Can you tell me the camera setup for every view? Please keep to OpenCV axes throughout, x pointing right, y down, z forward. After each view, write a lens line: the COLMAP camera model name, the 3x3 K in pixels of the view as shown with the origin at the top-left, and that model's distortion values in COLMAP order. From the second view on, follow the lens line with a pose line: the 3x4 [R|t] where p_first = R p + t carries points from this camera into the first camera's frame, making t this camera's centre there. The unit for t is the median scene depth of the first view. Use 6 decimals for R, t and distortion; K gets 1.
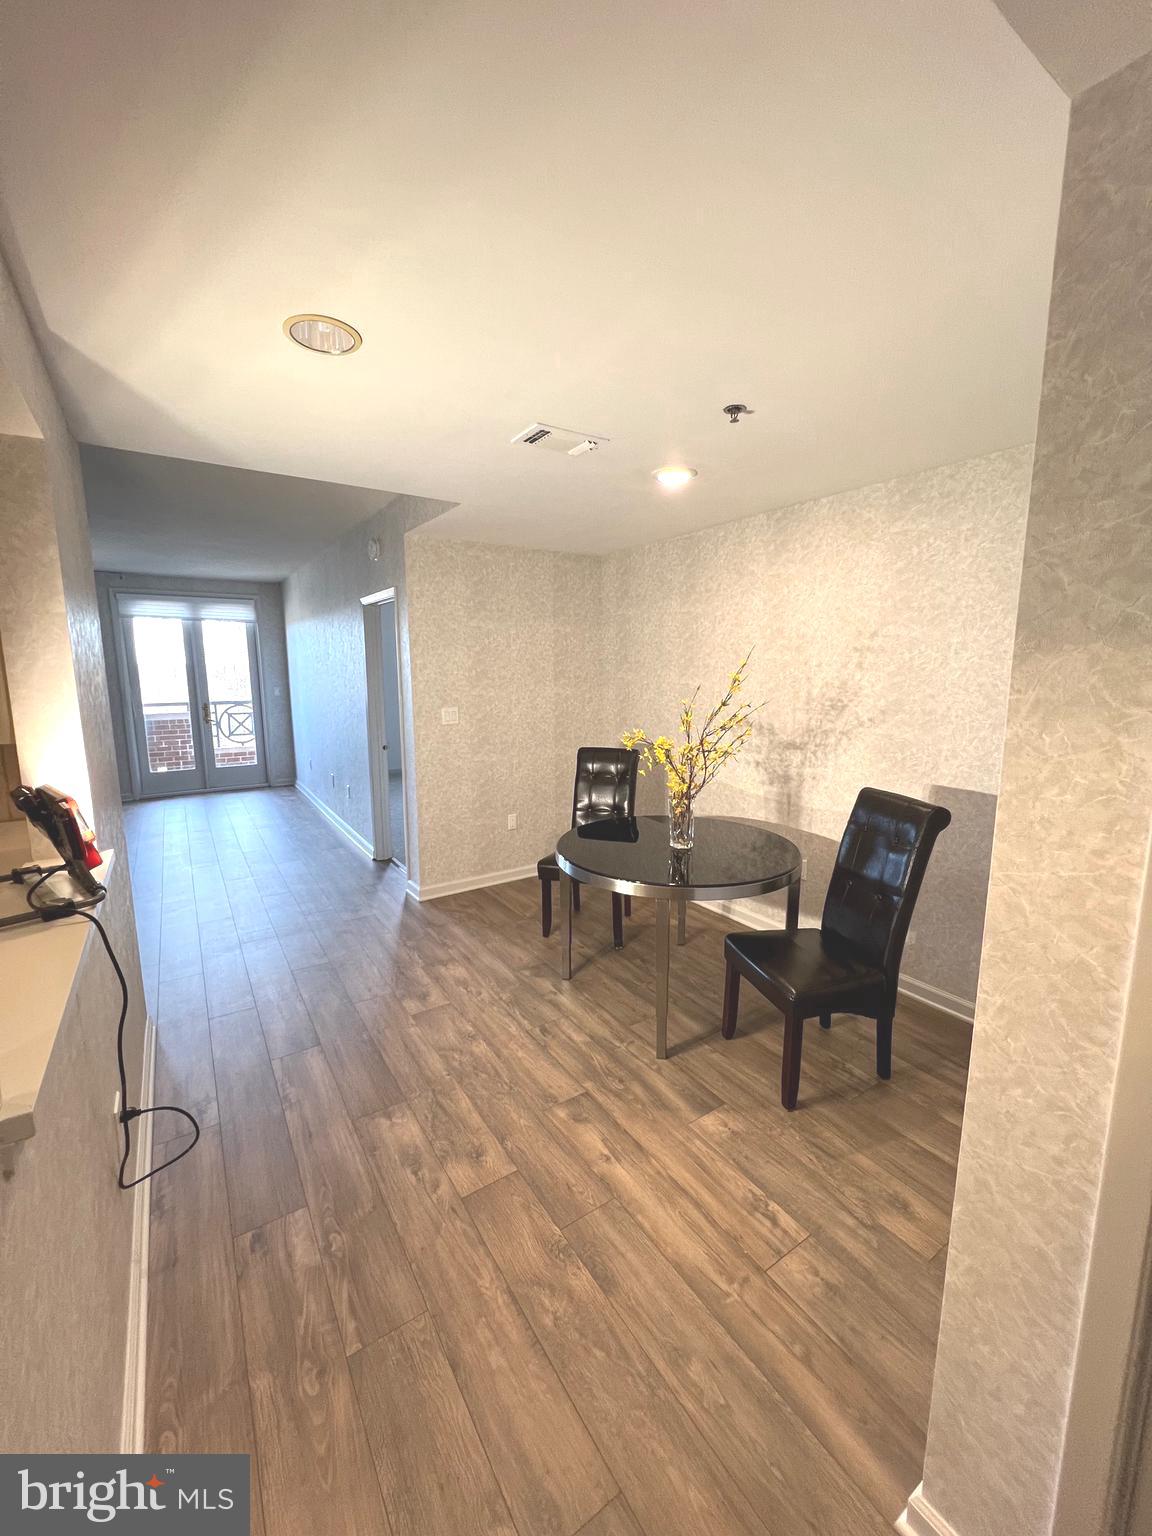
lens RADIAL K [[611.6, 0, 577.9], [0, 611.6, 756.4], [0, 0, 1]] dist [-0.001462, -0.000467]
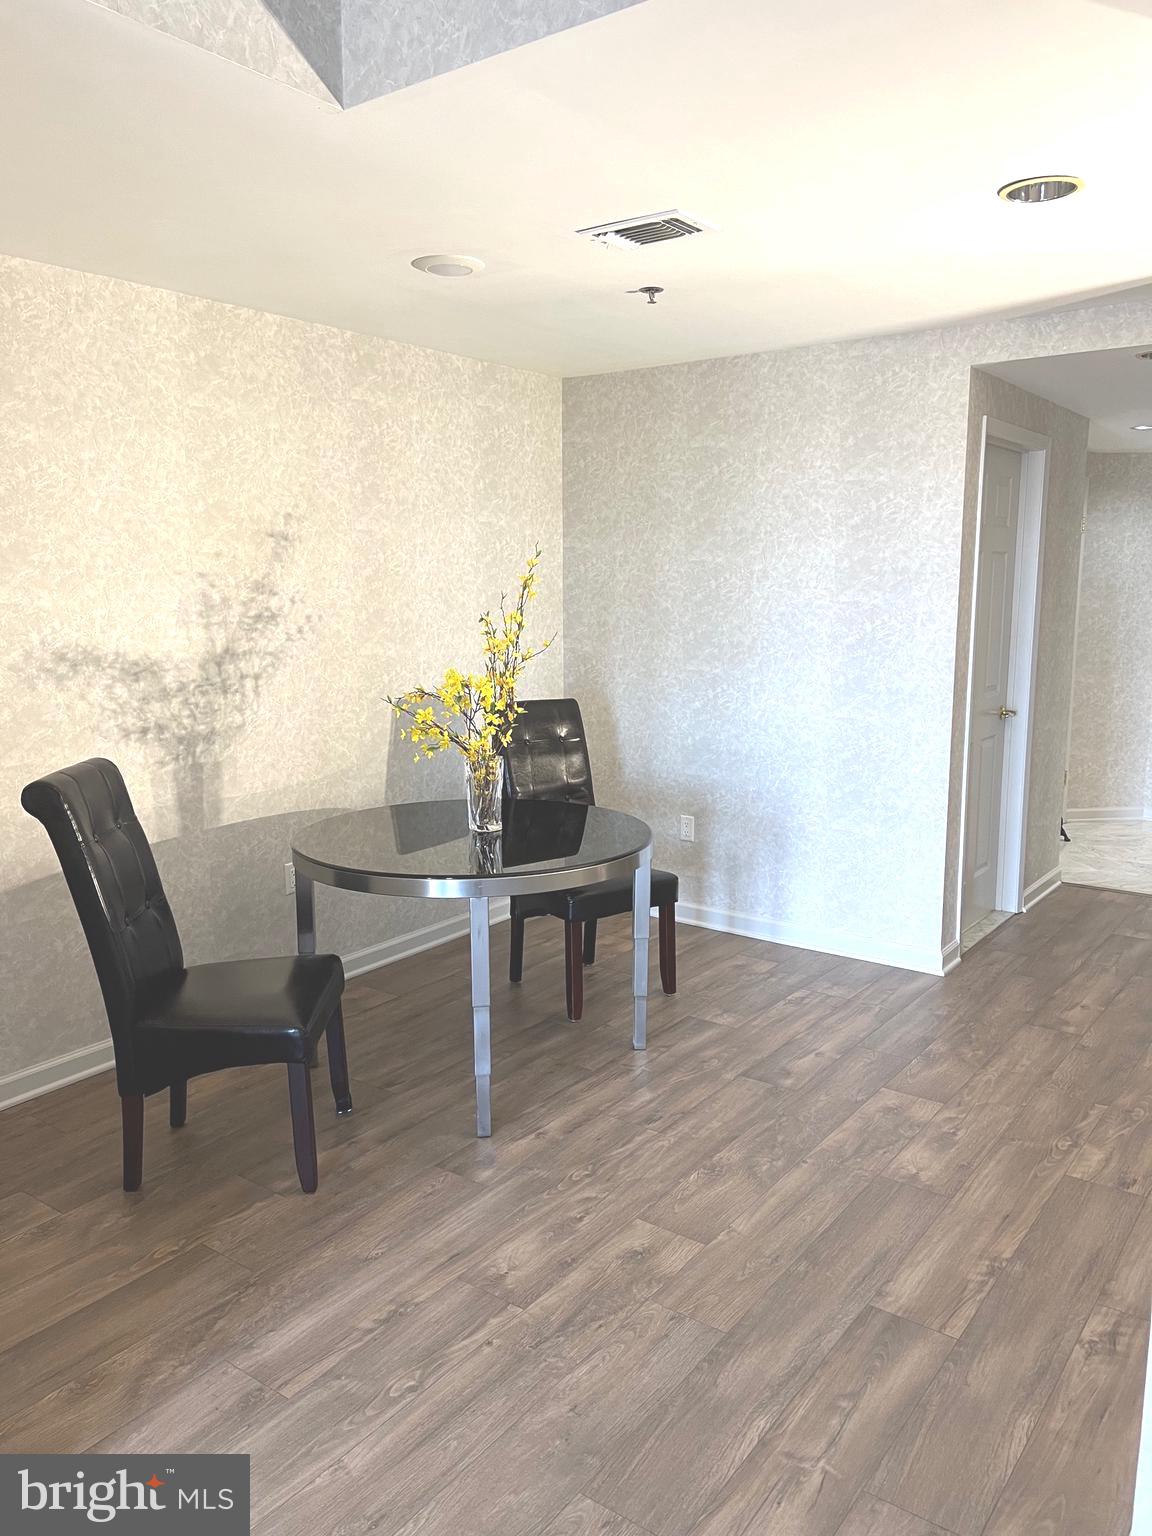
lens RADIAL K [[1154.2, 0, 568.4], [0, 1154.2, 770.5], [0, 0, 1]] dist [0.057123, -0.062404]
pose [[-0.337693, -0.149610, 0.929290, -1.356783], [0.135877, 0.969198, 0.205411, -0.220992], [-0.931397, 0.195635, -0.306962, 1.672172]]
